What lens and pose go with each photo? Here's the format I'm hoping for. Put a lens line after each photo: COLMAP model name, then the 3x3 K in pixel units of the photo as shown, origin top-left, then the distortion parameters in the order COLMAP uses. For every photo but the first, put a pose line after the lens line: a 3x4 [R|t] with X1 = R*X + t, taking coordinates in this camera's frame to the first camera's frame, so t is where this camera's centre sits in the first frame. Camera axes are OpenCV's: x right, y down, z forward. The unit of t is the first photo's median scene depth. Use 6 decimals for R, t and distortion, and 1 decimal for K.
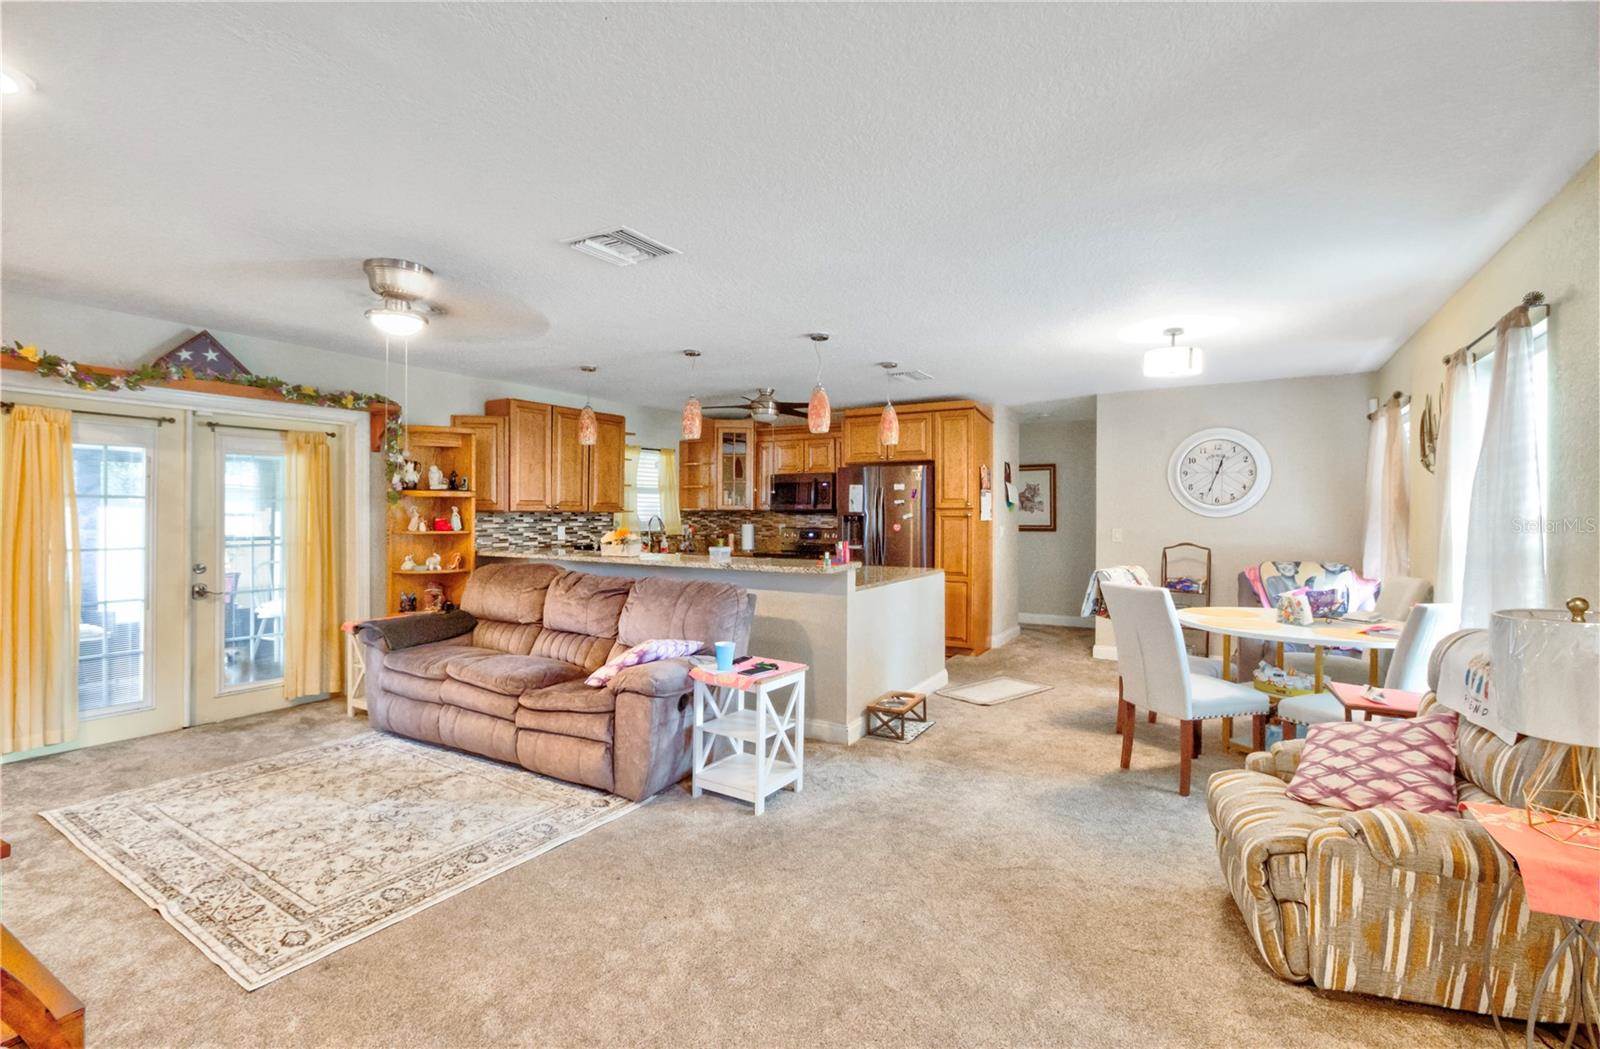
lens RADIAL K [[736.1, 0, 775.0], [0, 736.1, 507.3], [0, 0, 1]] dist [-0.018309, 0.000480]
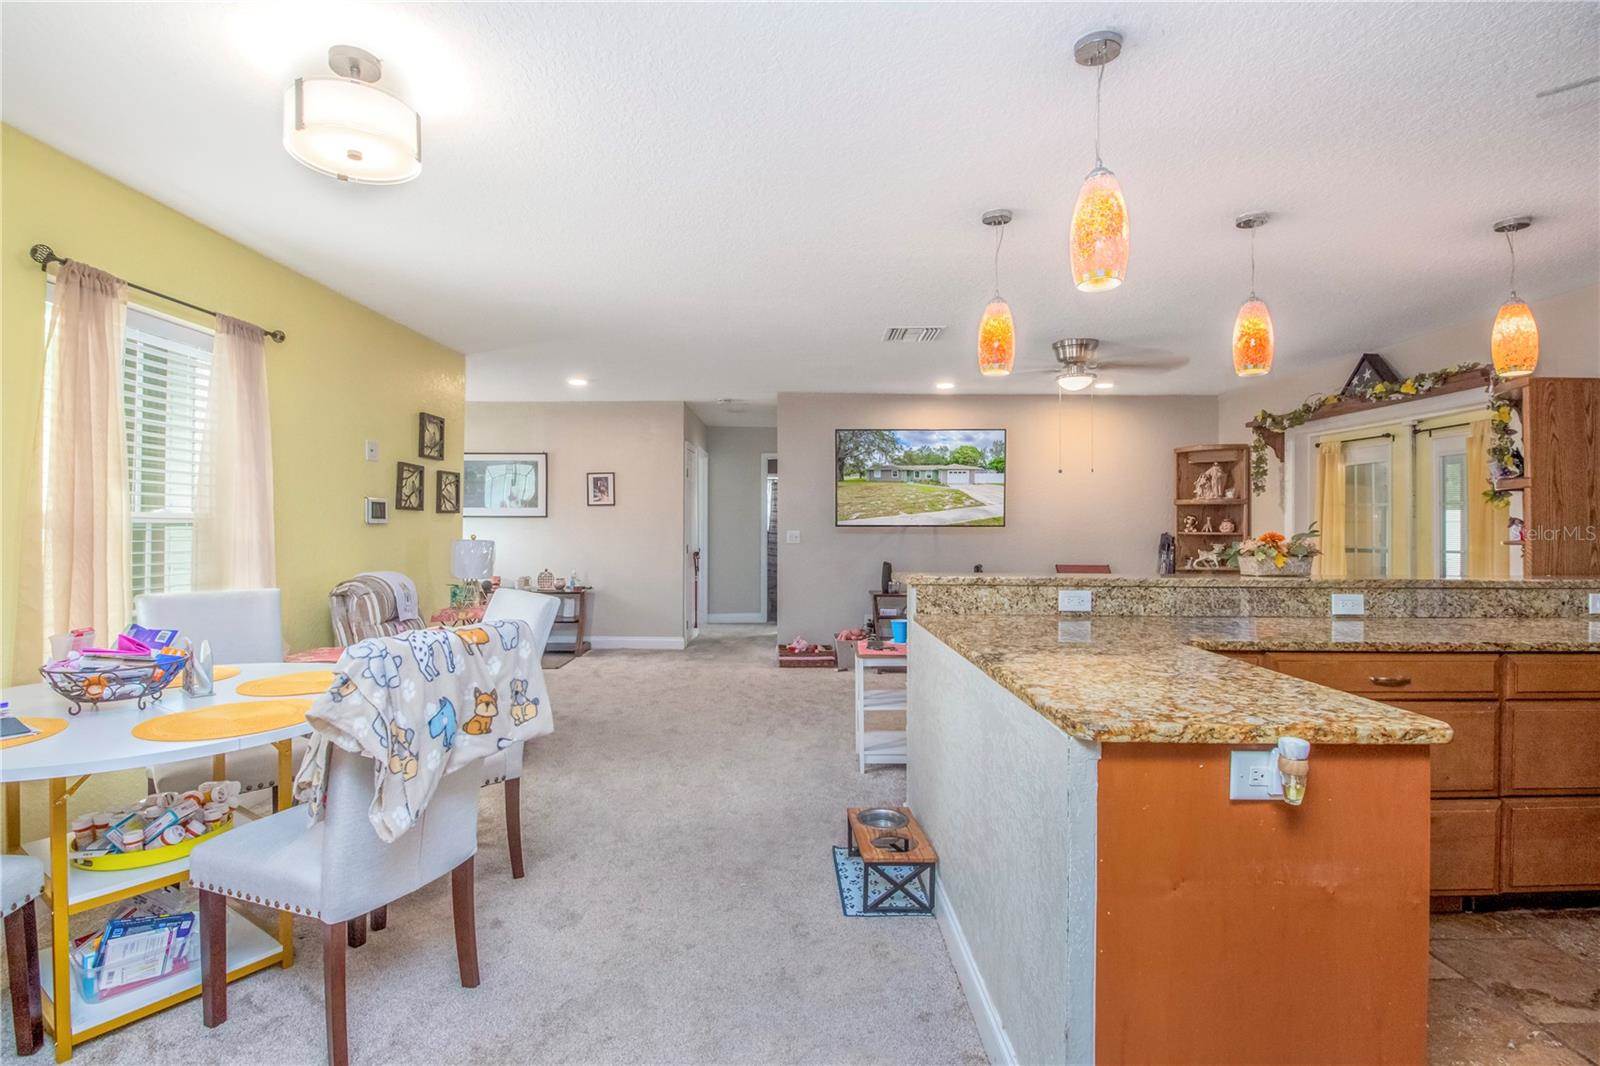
lens RADIAL K [[741.4, 0, 818.1], [0, 741.4, 522.6], [0, 0, 1]] dist [-0.002577, -0.009380]
pose [[-0.832403, -0.002664, -0.554165, 0.445457], [0.002844, 0.999955, -0.009079, 0.019999], [0.554164, -0.009133, -0.832358, 1.213371]]
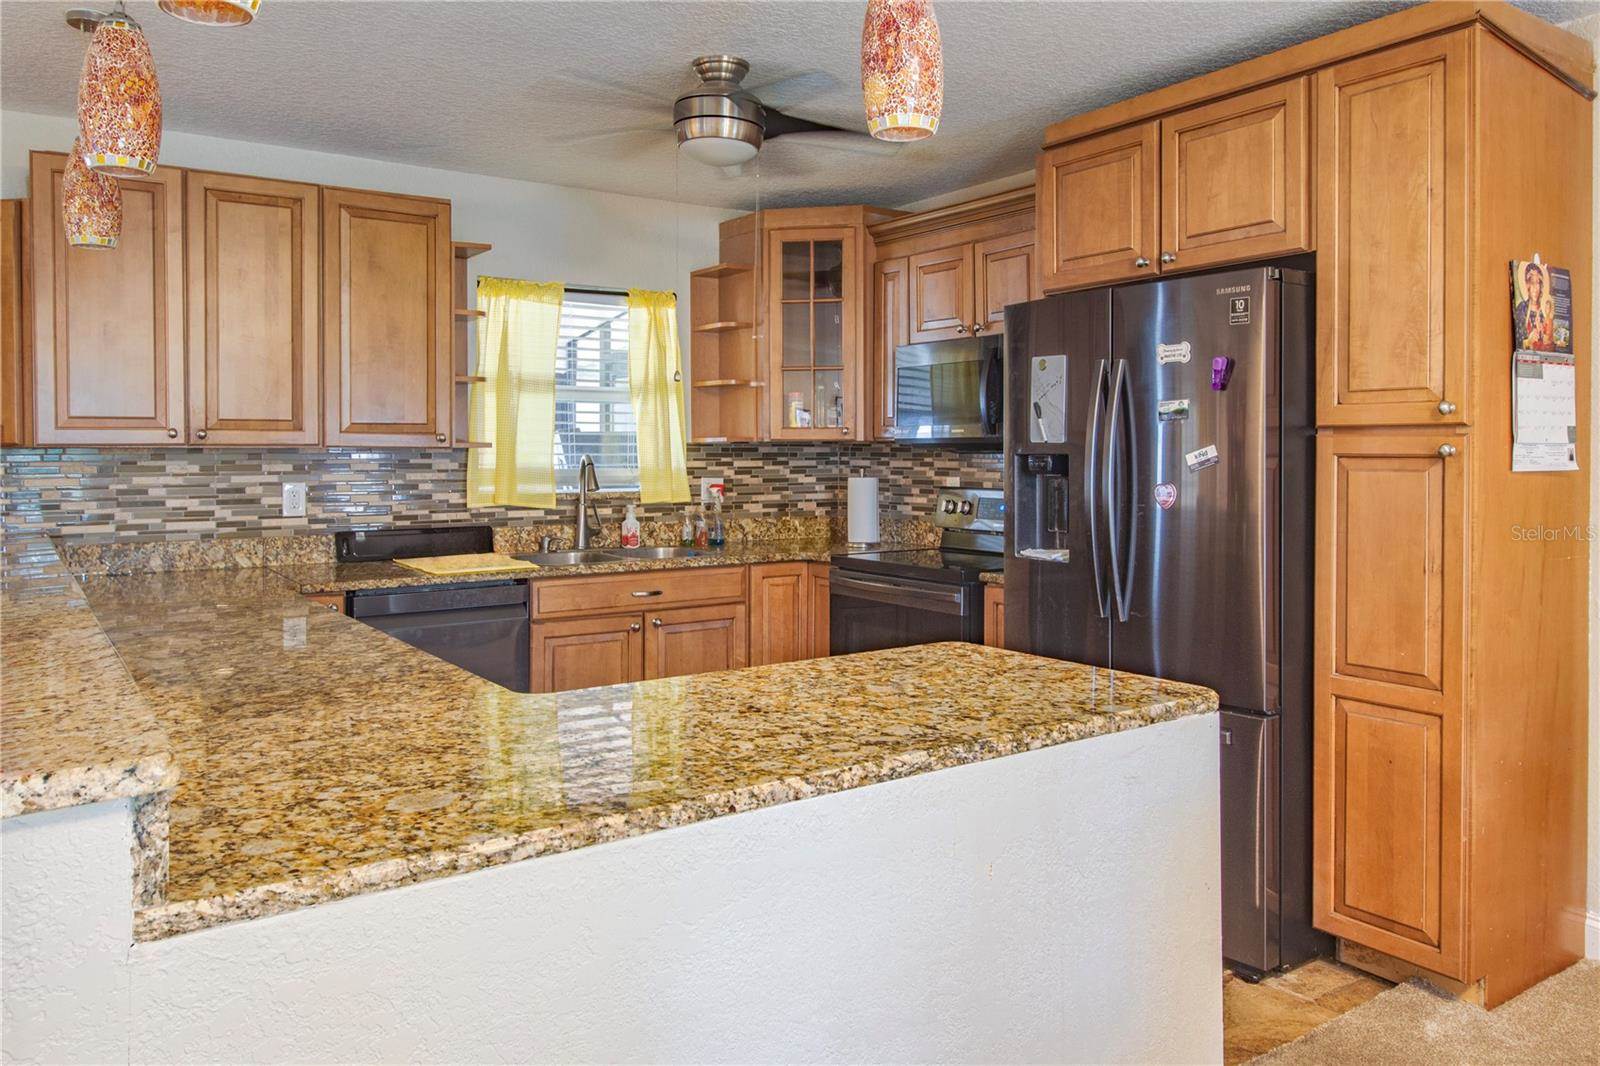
lens RADIAL K [[1141.1, 0, 793.8], [0, 1141.1, 465.4], [0, 0, 1]] dist [0.002959, -0.000348]
pose [[0.916434, 0.001656, -0.400183, 0.267608], [0.006806, 0.999782, 0.019724, 0.007548], [0.400129, -0.020799, 0.916223, 0.681350]]
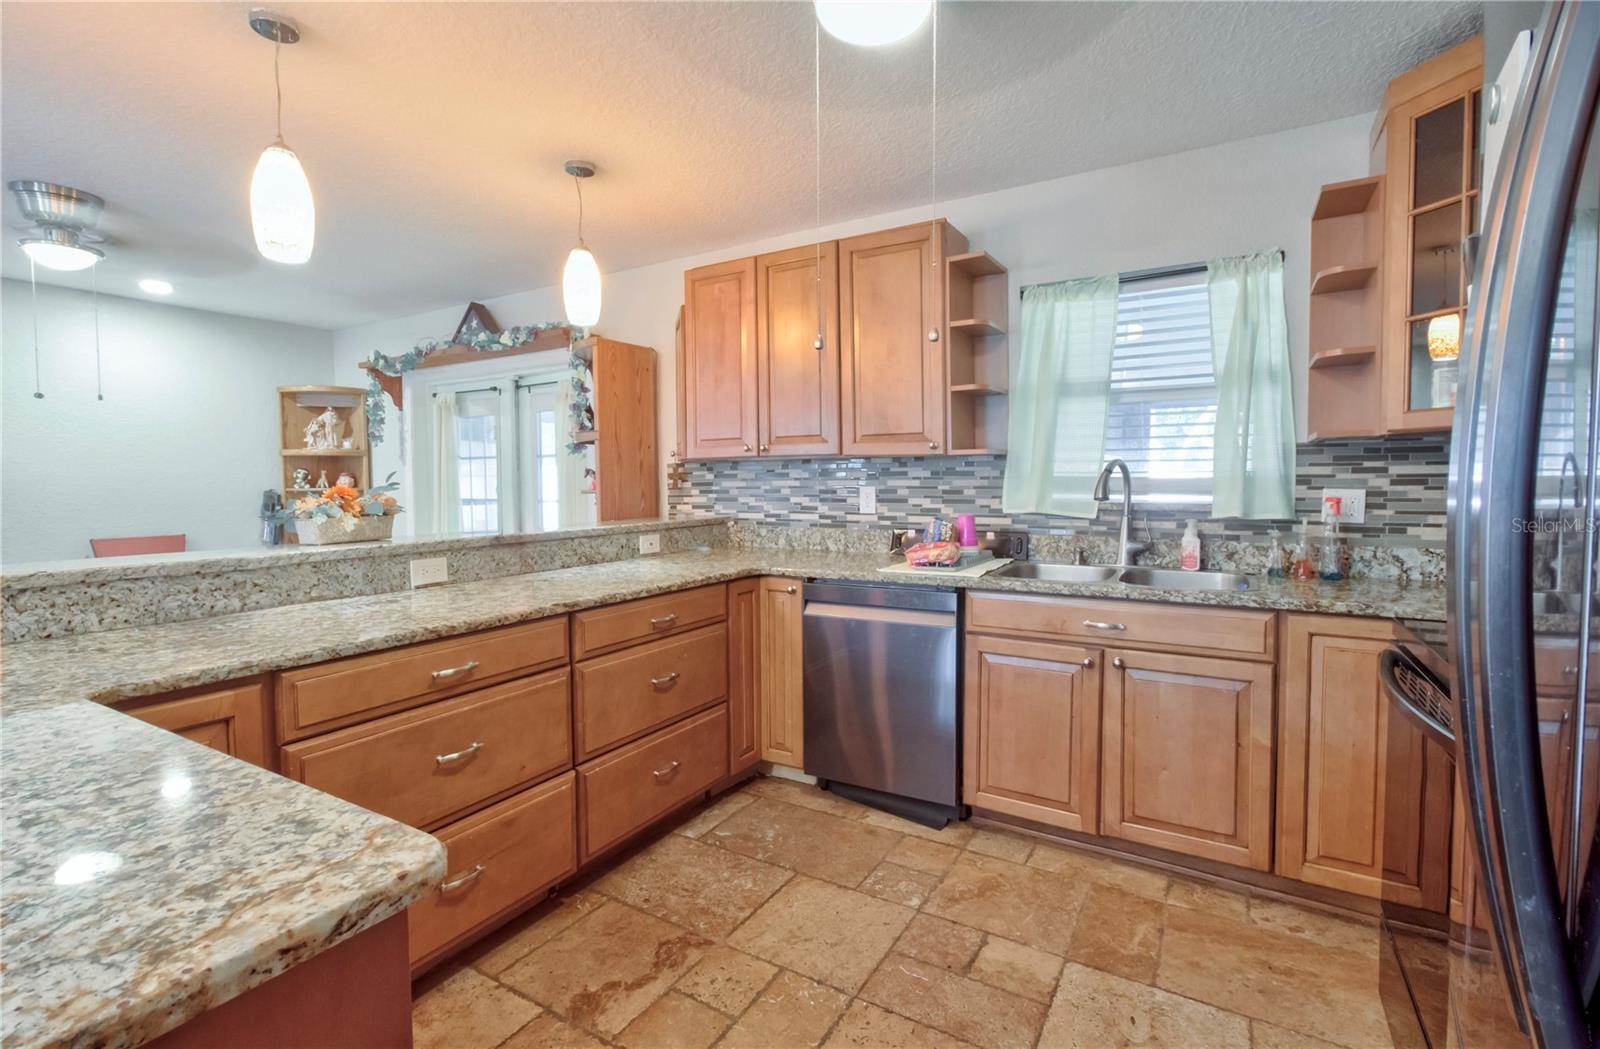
lens RADIAL K [[736.1, 0, 775.0], [0, 736.1, 507.3], [0, 0, 1]] dist [-0.018309, 0.000480]
pose [[0.007591, 0.041236, -0.999121, 0.272532], [0.018560, 0.998971, 0.041371, 0.022806], [0.999799, -0.018858, 0.006818, 1.185767]]
